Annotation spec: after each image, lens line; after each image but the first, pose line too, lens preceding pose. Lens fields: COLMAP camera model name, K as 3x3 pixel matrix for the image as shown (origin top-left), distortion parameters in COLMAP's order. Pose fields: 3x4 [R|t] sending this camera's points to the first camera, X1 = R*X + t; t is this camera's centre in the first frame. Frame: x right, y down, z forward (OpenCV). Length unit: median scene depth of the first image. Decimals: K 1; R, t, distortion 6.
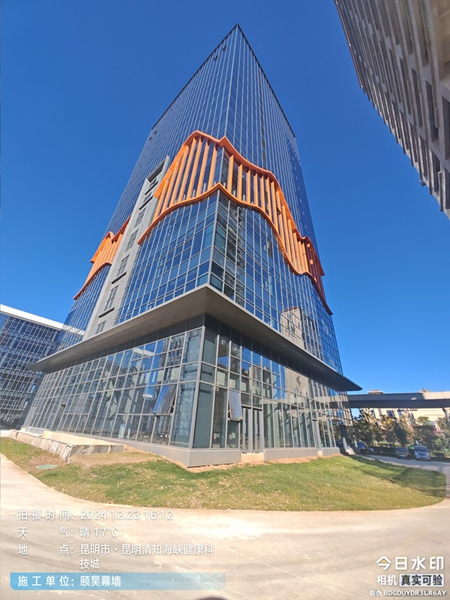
lens RADIAL K [[223.7, 0, 225.4], [0, 223.7, 302.3], [0, 0, 1]] dist [0.003380, 0.000078]
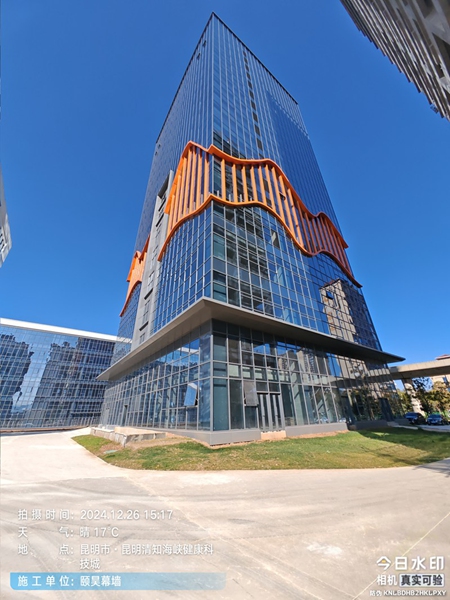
lens RADIAL K [[223.7, 0, 225.4], [0, 223.7, 302.3], [0, 0, 1]] dist [0.003380, 0.000078]
pose [[0.967929, -0.176905, -0.178379, 0.131346], [0.185460, 0.982119, 0.032351, -0.038866], [0.169466, -0.064395, 0.983430, -0.082725]]
